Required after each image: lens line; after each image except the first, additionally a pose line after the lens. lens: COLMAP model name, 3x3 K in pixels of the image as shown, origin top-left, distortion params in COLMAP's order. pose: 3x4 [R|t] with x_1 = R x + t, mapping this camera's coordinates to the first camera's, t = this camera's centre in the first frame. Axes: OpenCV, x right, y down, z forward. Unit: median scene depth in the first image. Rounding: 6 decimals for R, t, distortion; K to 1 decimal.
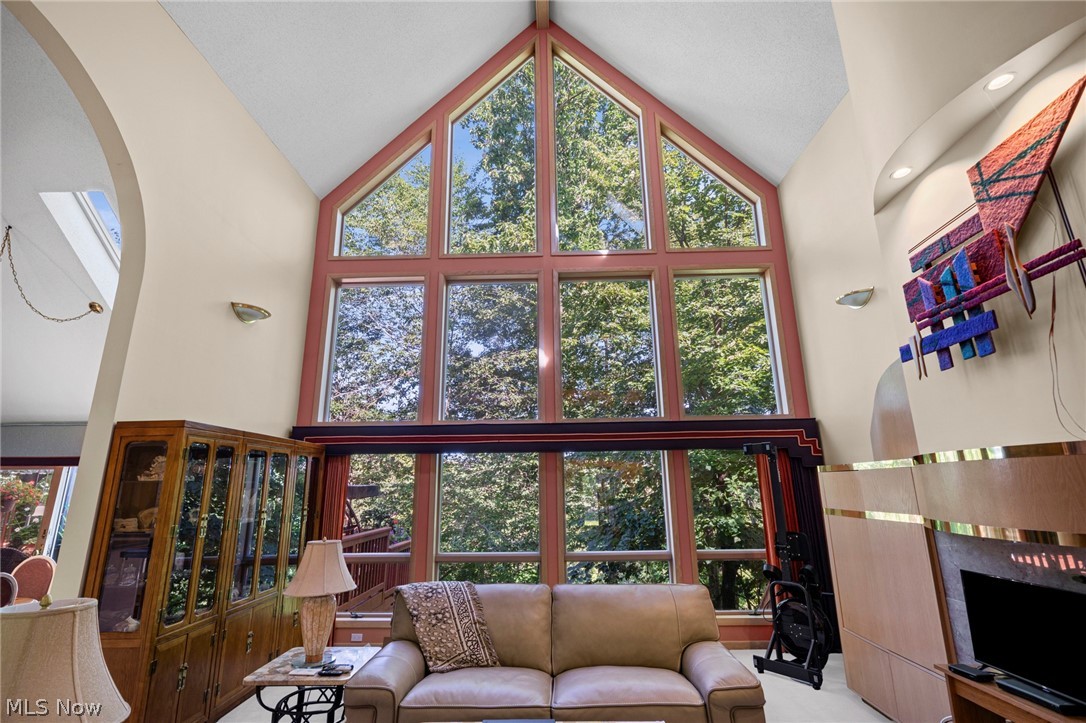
lens RADIAL K [[500.6, 0, 542.6], [0, 500.6, 364.1], [0, 0, 1]] dist [0.000730, -0.000407]
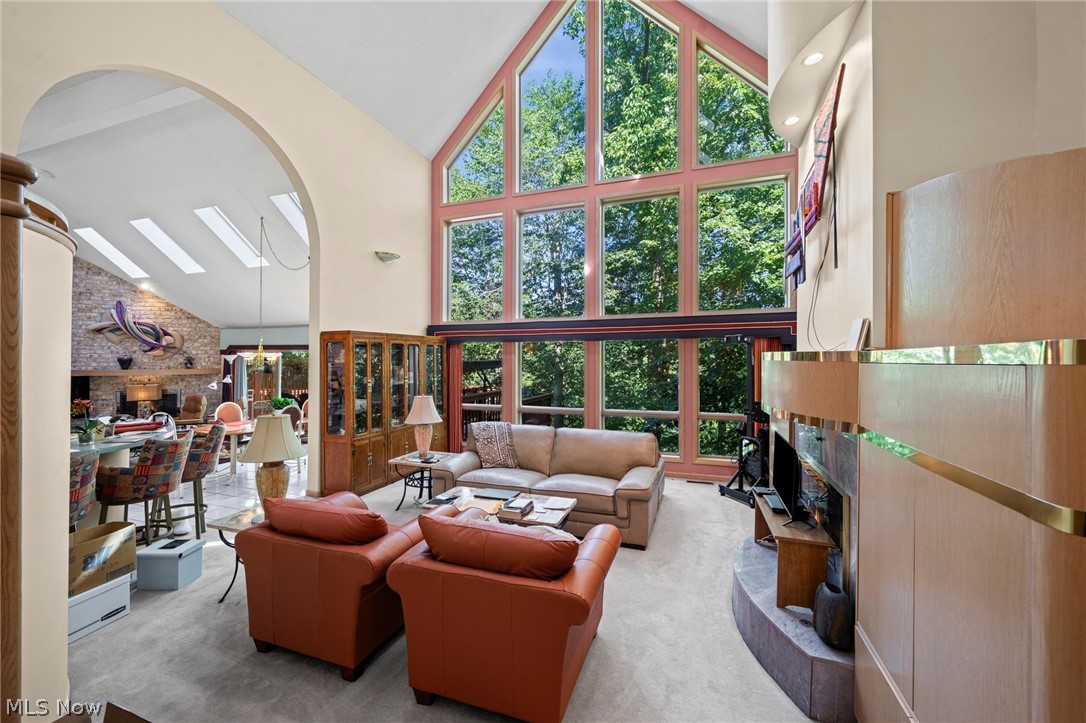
lens RADIAL K [[429.6, 0, 541.7], [0, 429.6, 360.9], [0, 0, 1]] dist [-0.002420, -0.000171]
pose [[0.947367, 0.009397, -0.320012, 0.412338], [0.069165, 0.969957, 0.233239, -0.087746], [0.312590, -0.243097, 0.918255, -0.221214]]
